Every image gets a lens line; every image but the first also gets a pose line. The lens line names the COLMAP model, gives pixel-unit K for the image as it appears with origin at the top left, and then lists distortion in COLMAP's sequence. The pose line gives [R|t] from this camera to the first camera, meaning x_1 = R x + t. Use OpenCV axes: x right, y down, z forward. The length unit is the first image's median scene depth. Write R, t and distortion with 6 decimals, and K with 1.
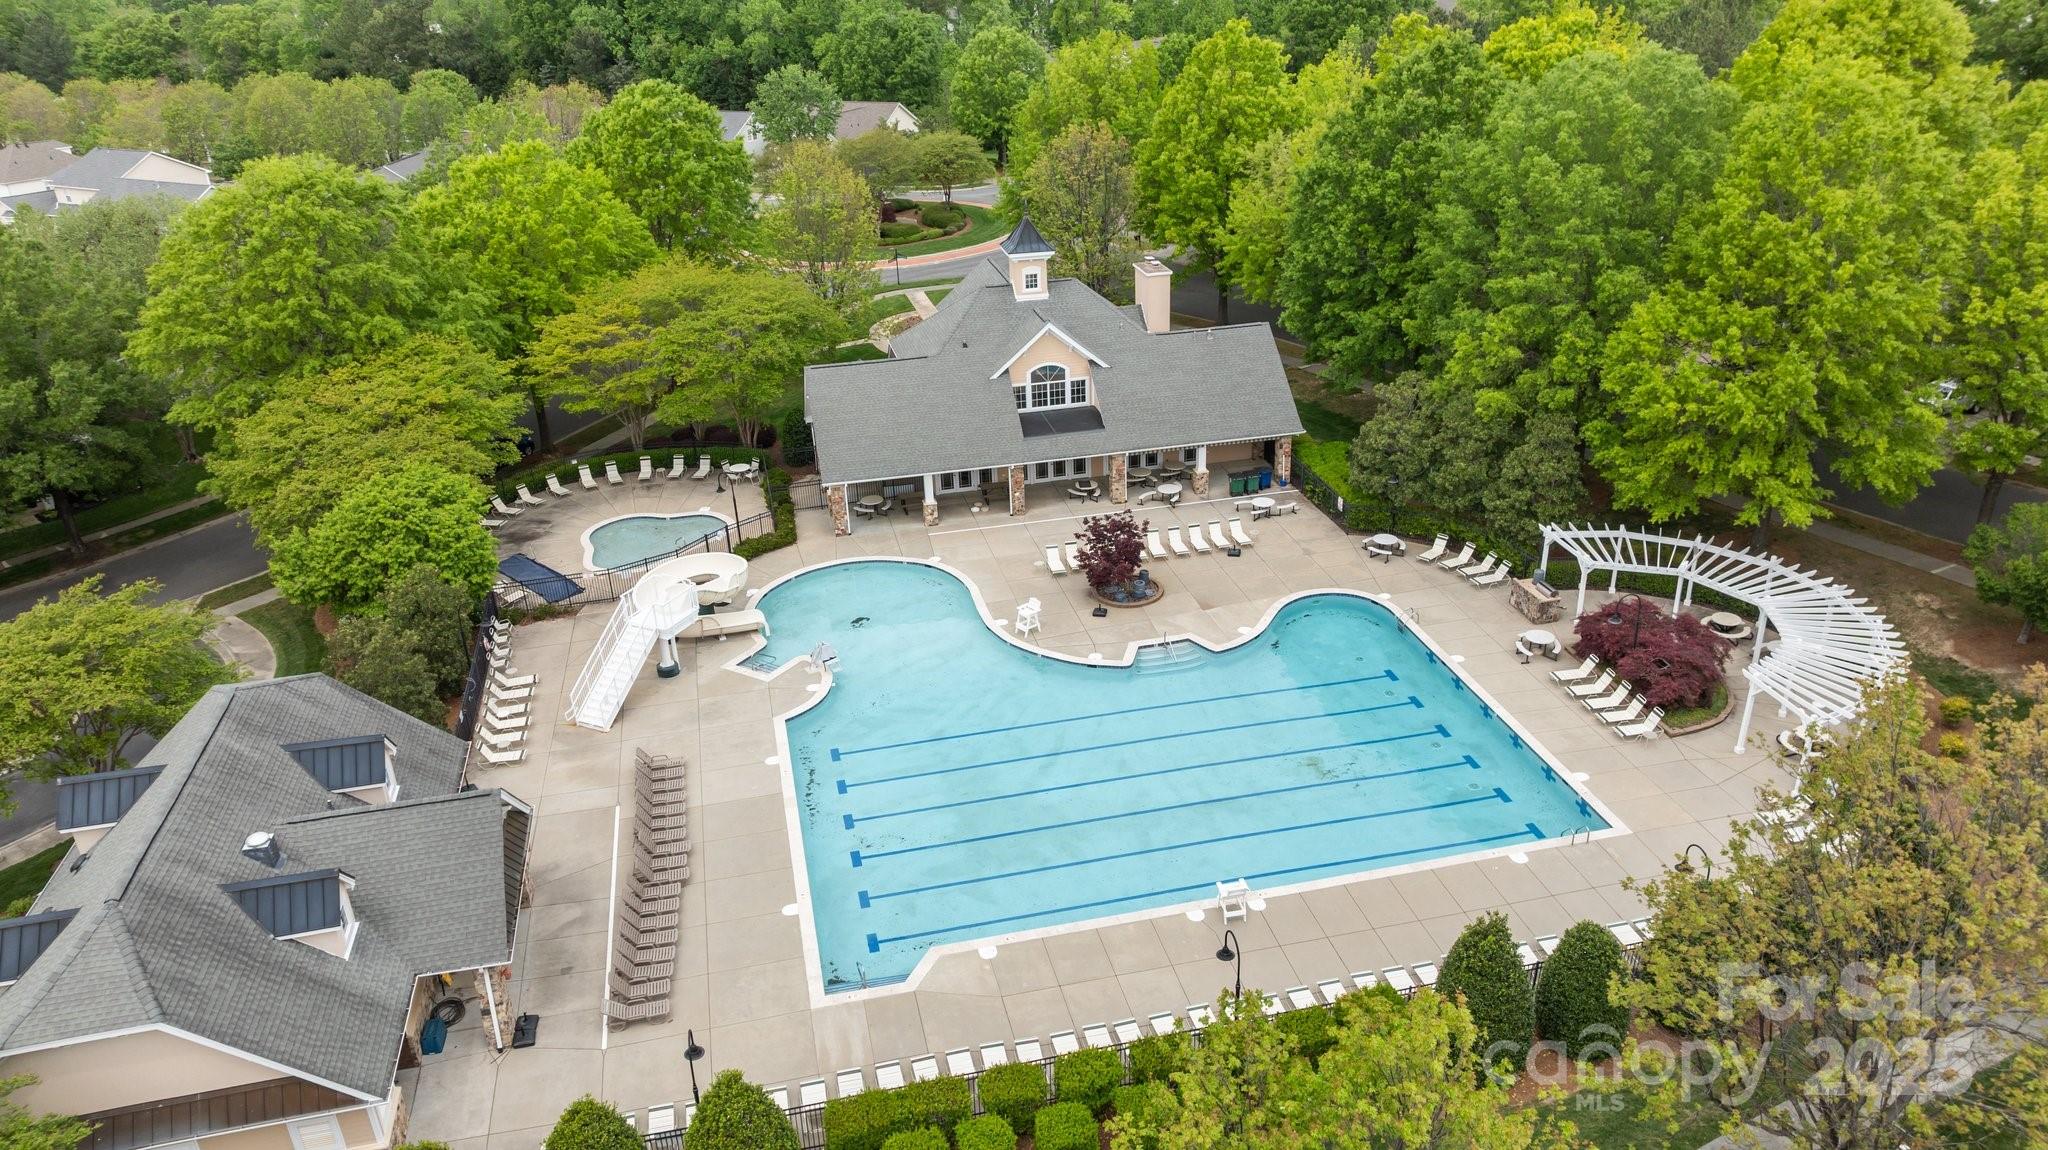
lens RADIAL K [[1450.0, 0, 1024.0], [0, 1450.0, 575.0], [0, 0, 1]] dist [-0.019636, 0.006083]
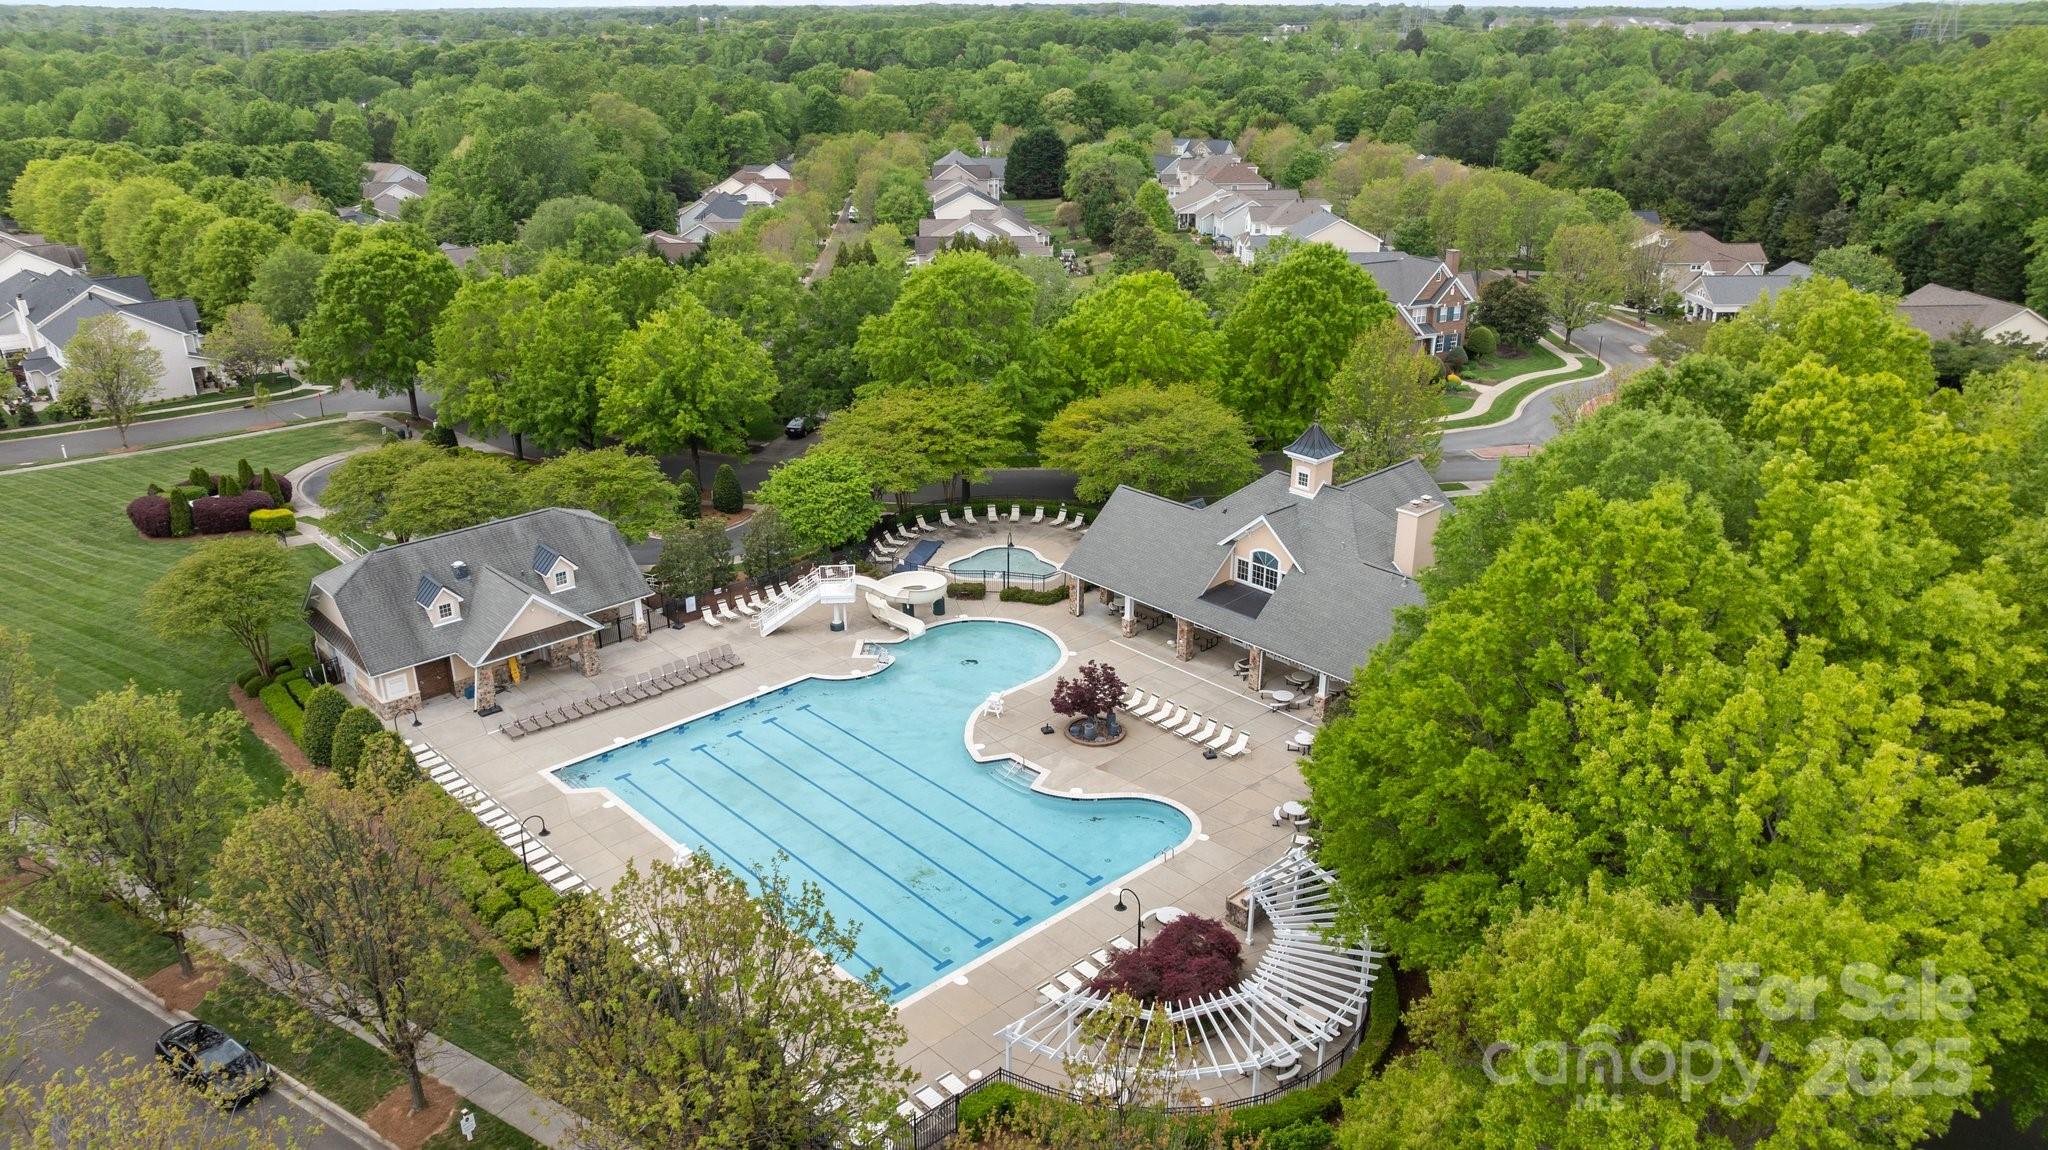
lens RADIAL K [[1450.0, 0, 1024.0], [0, 1450.0, 575.0], [0, 0, 1]] dist [-0.019636, 0.006083]
pose [[0.528644, 0.361096, -0.768209, 0.780409], [-0.389749, 0.907225, 0.158234, -0.232824], [0.754077, 0.215759, 0.620336, 0.175536]]
